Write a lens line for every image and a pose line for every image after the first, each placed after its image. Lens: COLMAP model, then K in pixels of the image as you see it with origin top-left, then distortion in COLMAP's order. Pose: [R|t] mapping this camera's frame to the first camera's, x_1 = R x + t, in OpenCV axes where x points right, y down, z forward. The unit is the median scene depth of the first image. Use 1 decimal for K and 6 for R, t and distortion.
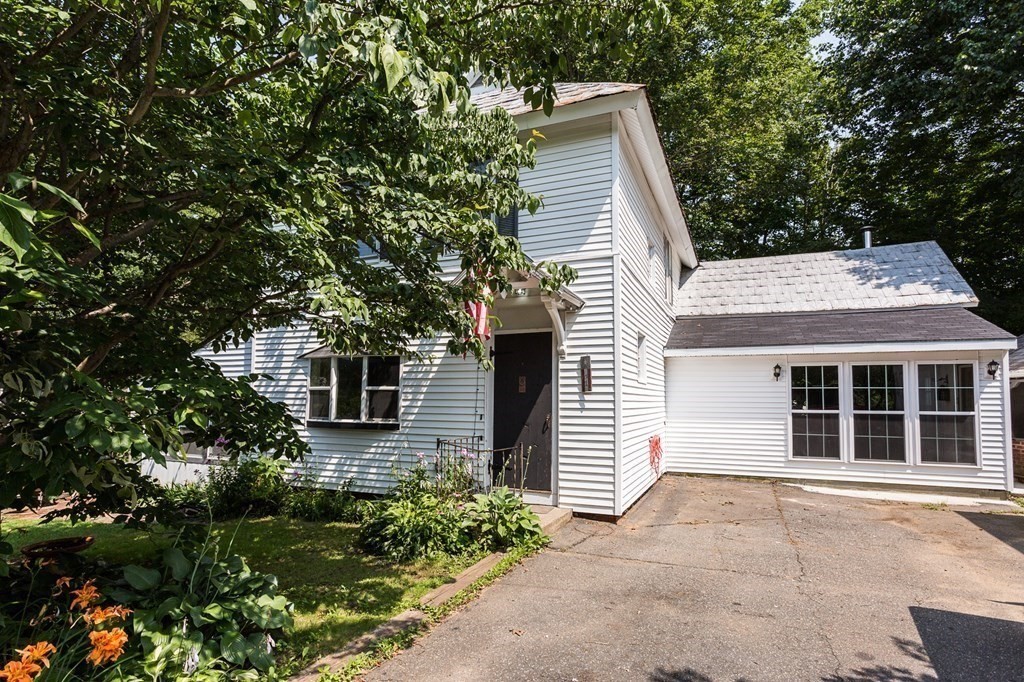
lens RADIAL K [[522.3, 0, 524.2], [0, 522.3, 369.8], [0, 0, 1]] dist [-0.004127, 0.000920]
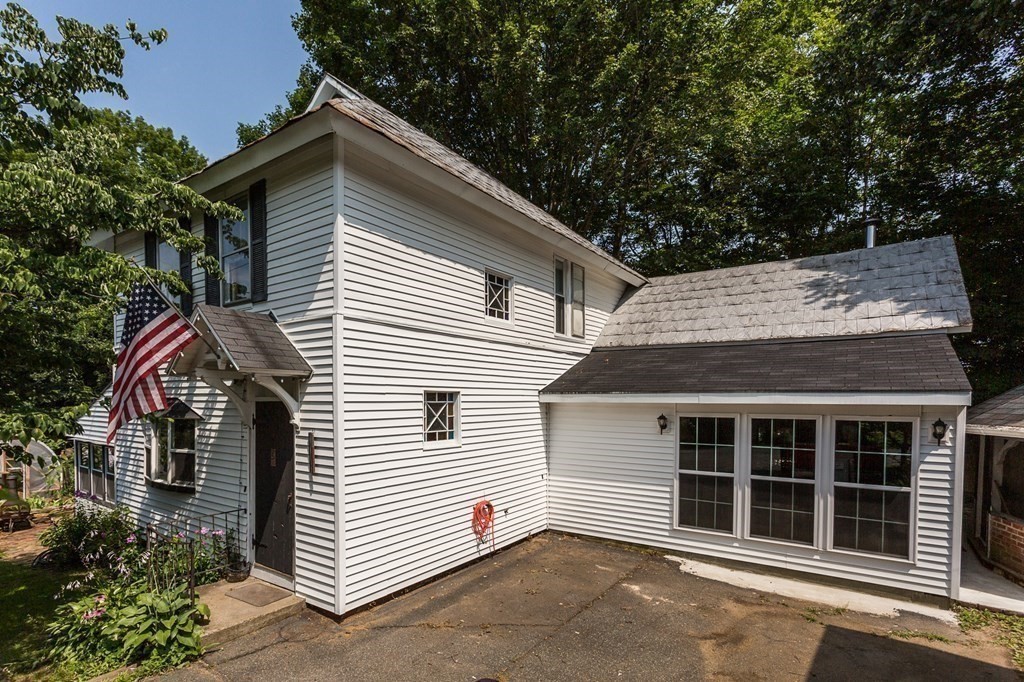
lens RADIAL K [[501.0, 0, 493.7], [0, 501.0, 412.6], [0, 0, 1]] dist [0.001899, 0.000398]
pose [[0.973935, 0.002435, -0.226813, 0.441221], [0.016260, 0.996620, 0.080522, -0.088678], [0.226242, -0.082111, 0.970604, 0.185236]]
